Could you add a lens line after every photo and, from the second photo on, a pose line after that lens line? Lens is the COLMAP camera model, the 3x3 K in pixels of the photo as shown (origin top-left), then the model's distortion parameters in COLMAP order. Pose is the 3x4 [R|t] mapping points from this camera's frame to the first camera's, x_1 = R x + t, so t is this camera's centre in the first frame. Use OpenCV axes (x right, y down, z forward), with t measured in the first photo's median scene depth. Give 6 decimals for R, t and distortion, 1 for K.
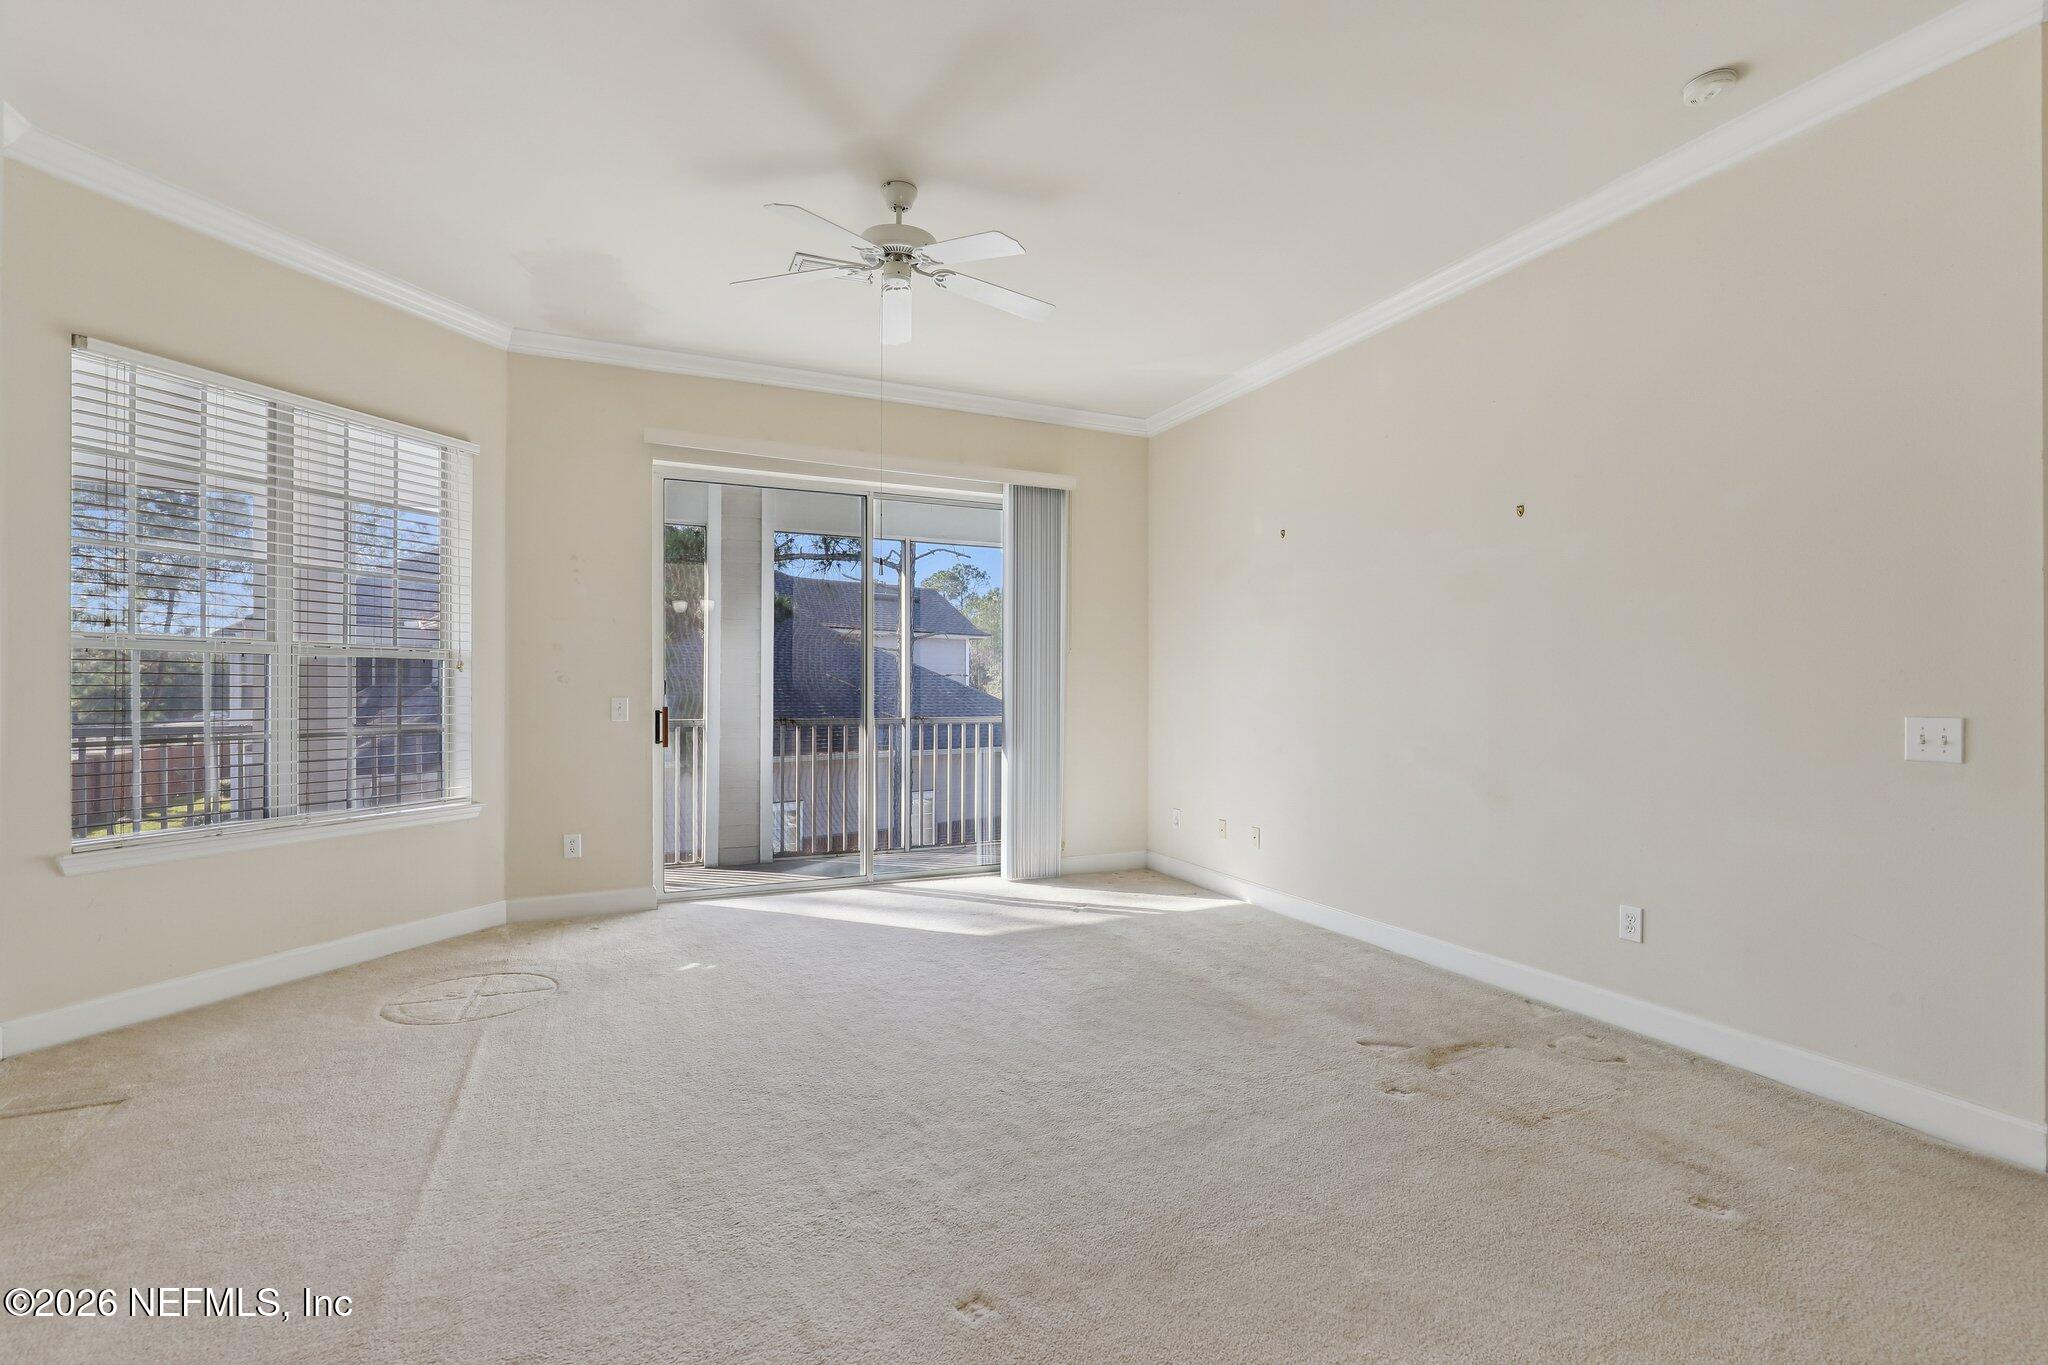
lens RADIAL K [[927.9, 0, 1030.7], [0, 927.9, 686.7], [0, 0, 1]] dist [0.001461, -0.000869]
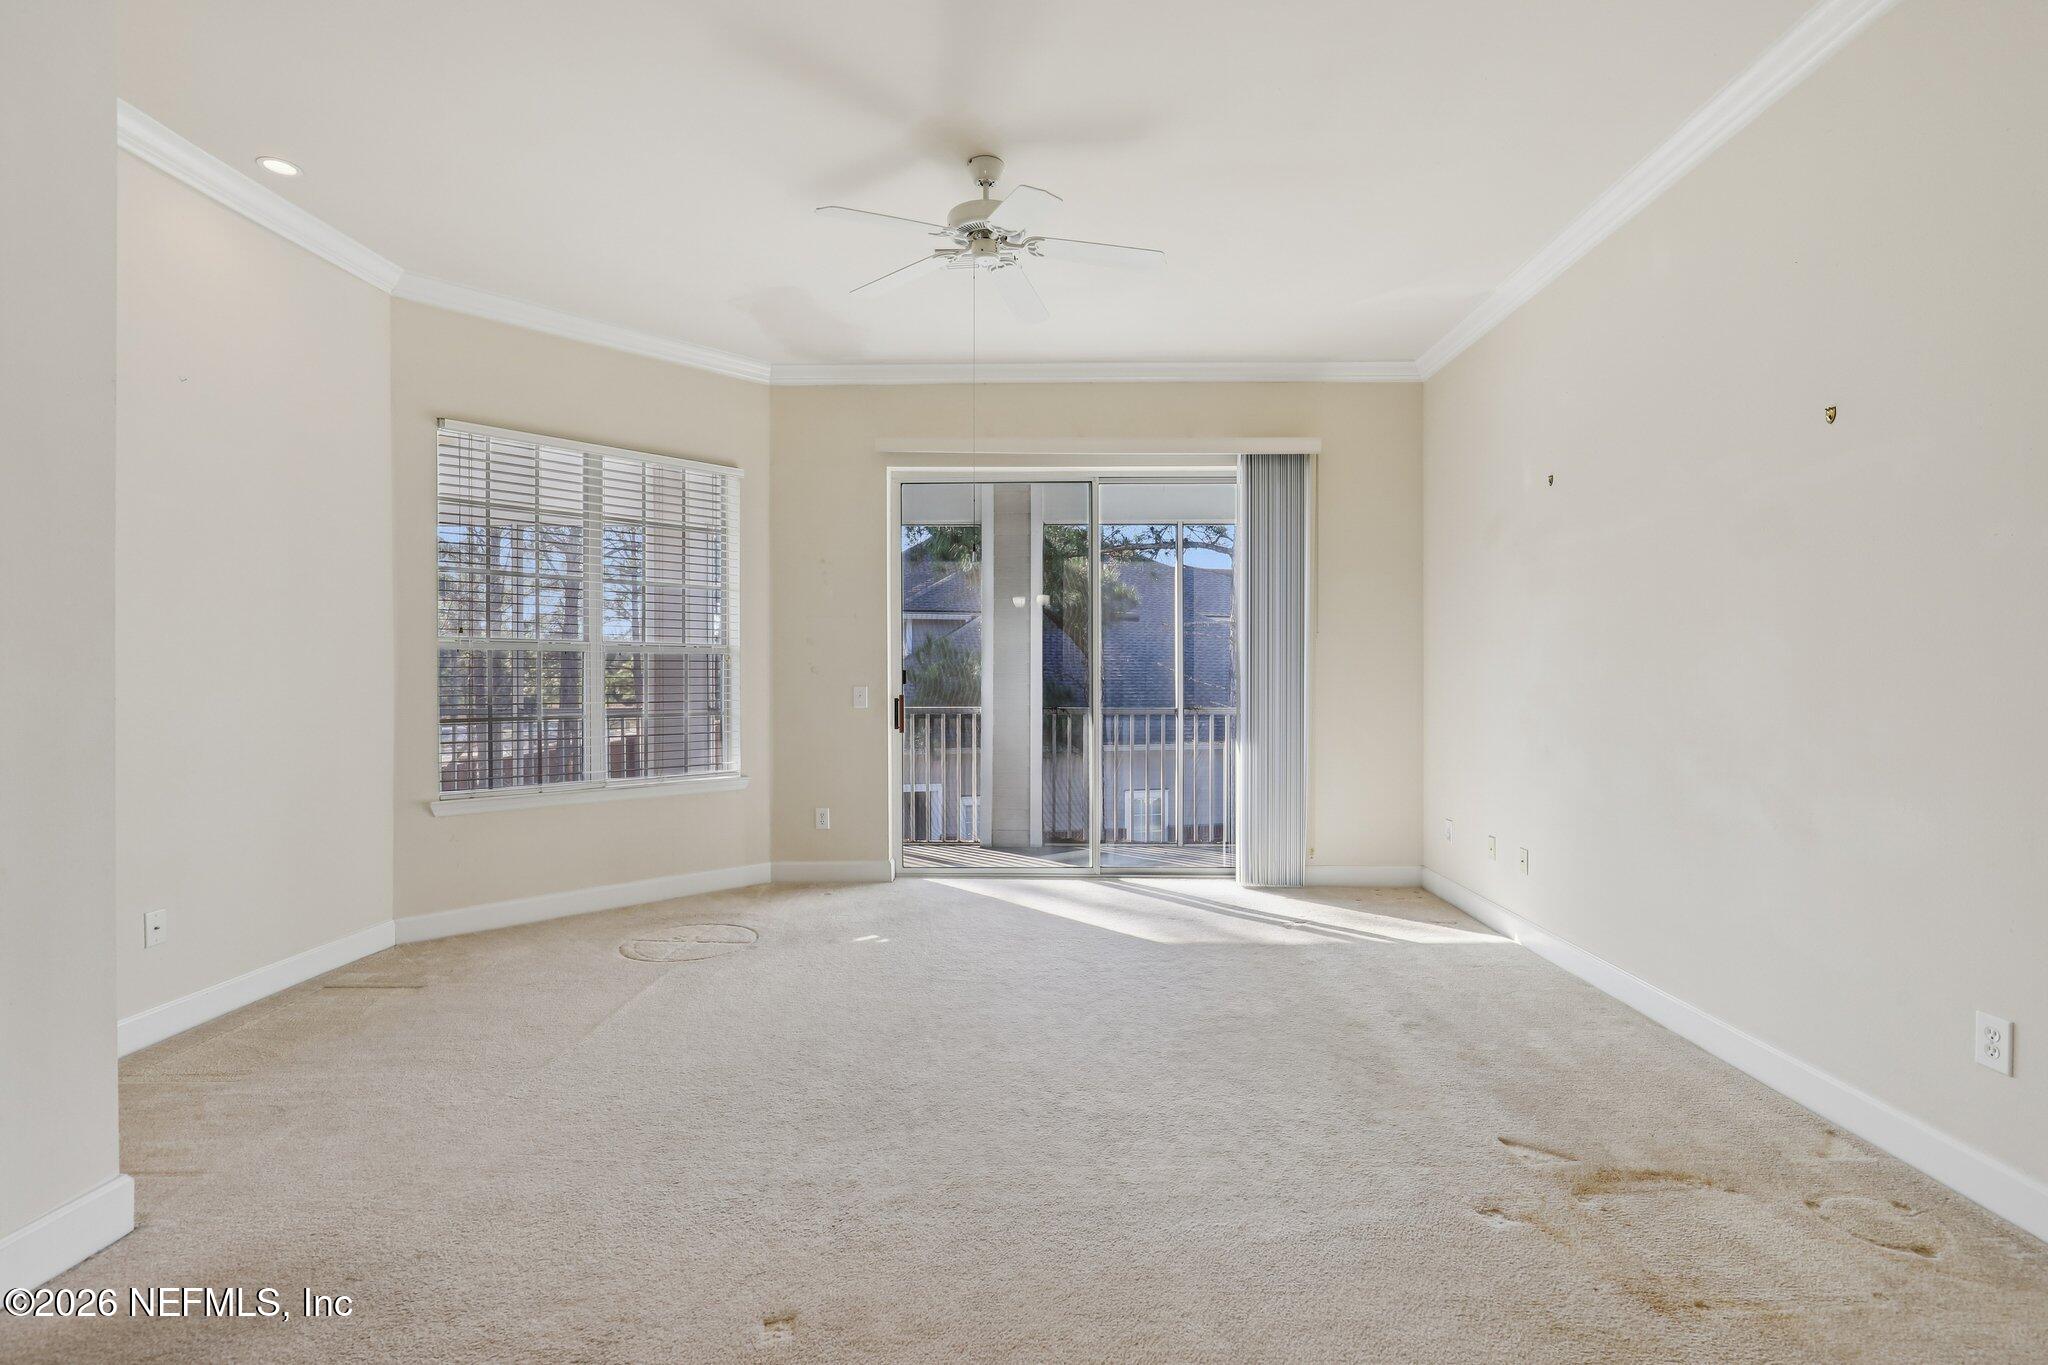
lens RADIAL K [[927.9, 0, 1035.6], [0, 927.9, 680.7], [0, 0, 1]] dist [0.001461, -0.000869]
pose [[0.902219, -0.002135, -0.431272, 0.255867], [0.004097, 0.999985, 0.003621, 0.001624], [0.431258, -0.005034, 0.902215, 0.112276]]
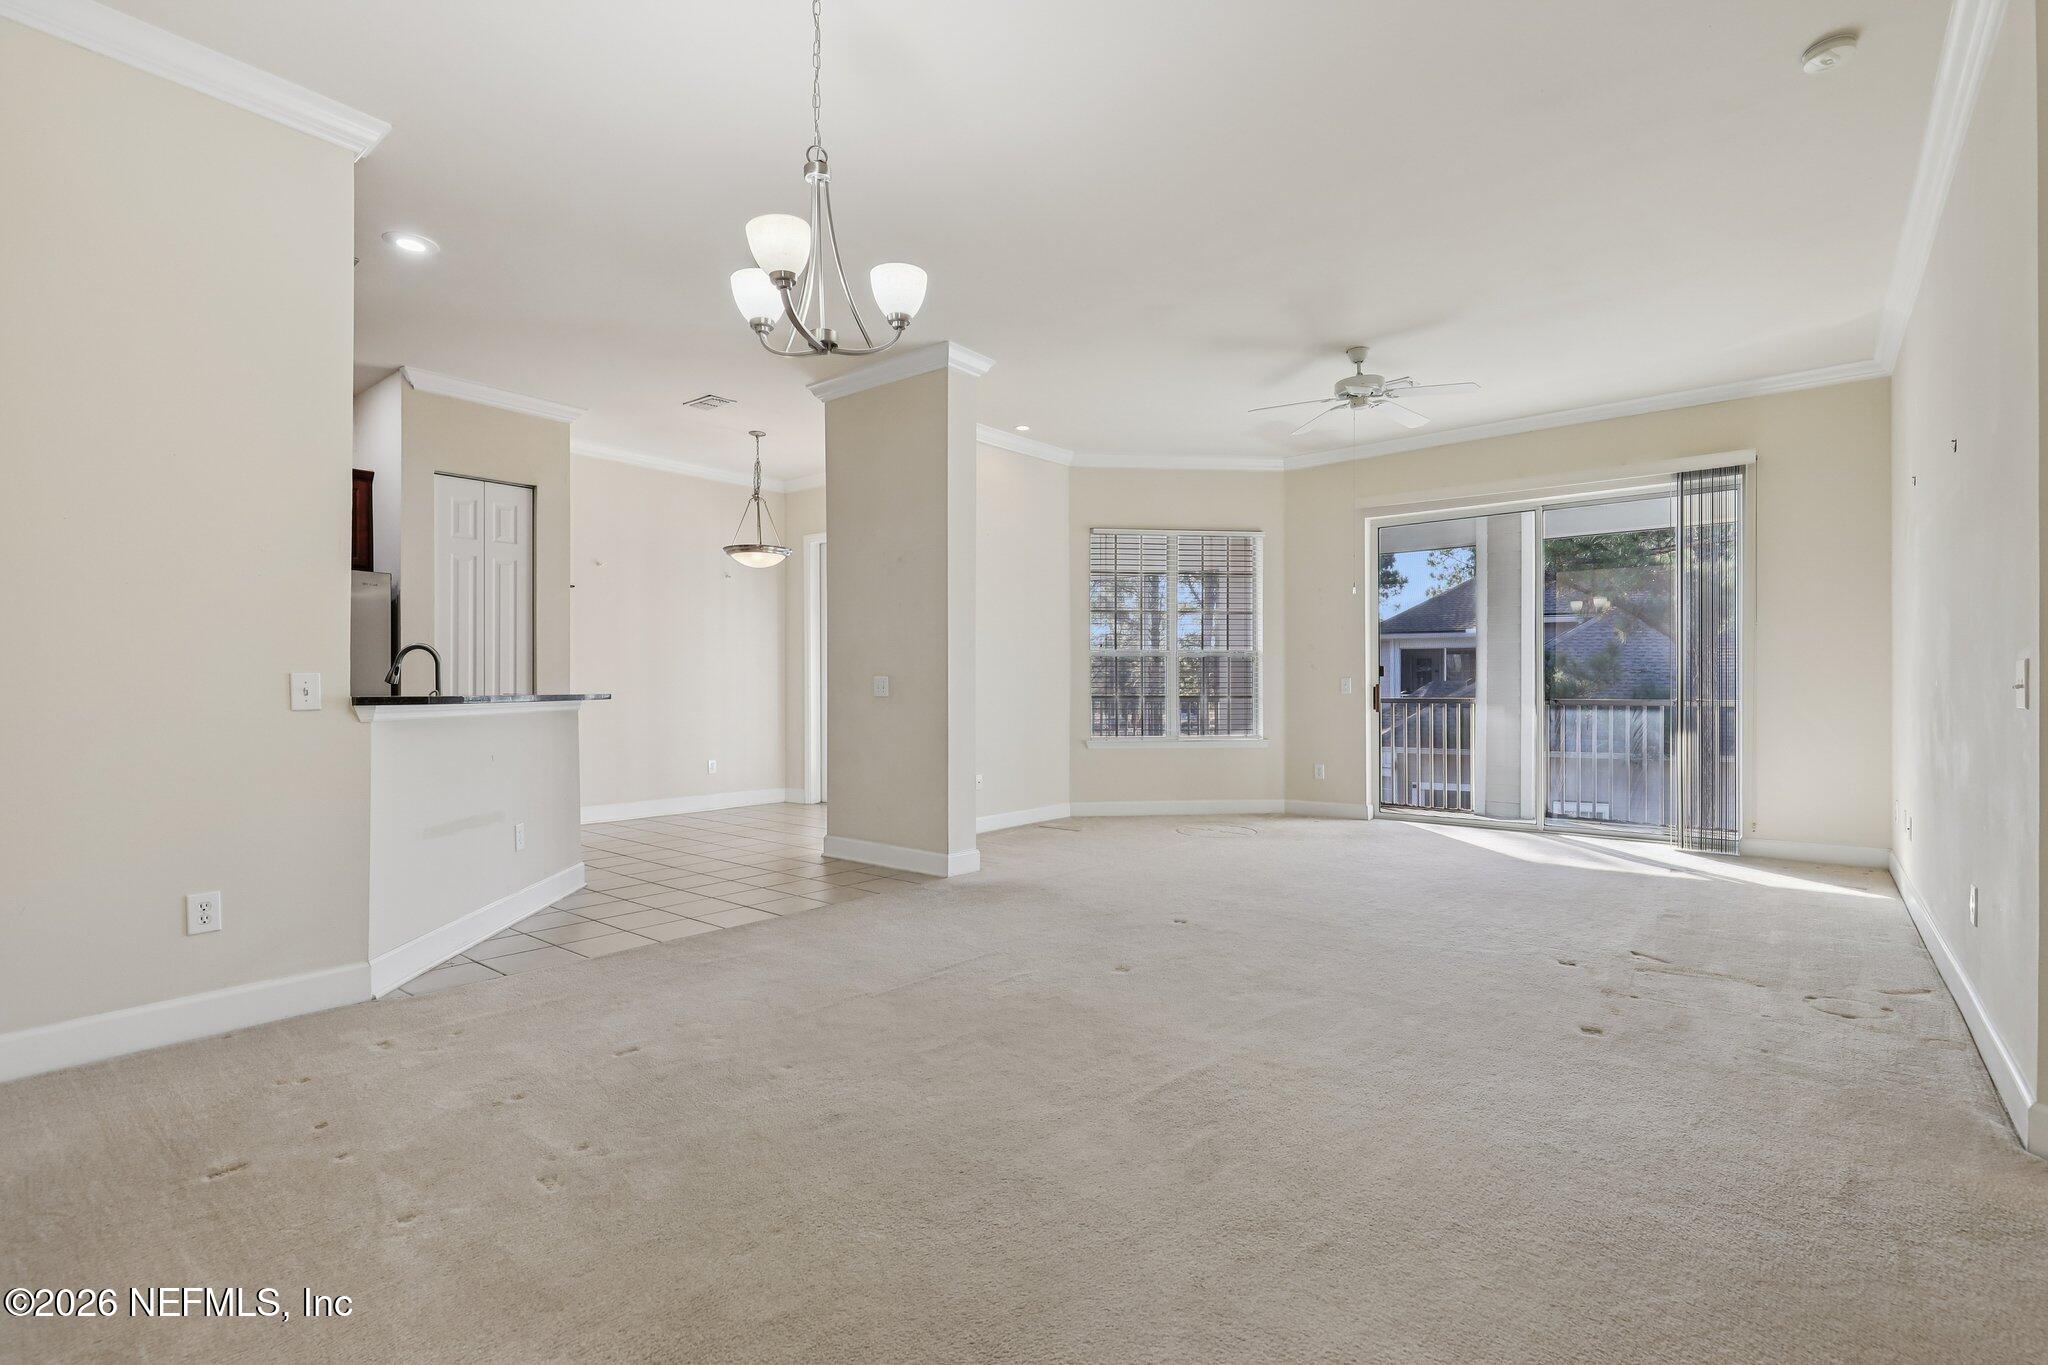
lens RADIAL K [[927.9, 0, 1032.6], [0, 927.9, 685.4], [0, 0, 1]] dist [0.001461, -0.000869]
pose [[0.439774, -0.006028, -0.898088, 0.820509], [0.002682, 0.999982, -0.005398, 0.035785], [0.898105, -0.000035, 0.439782, -0.159546]]
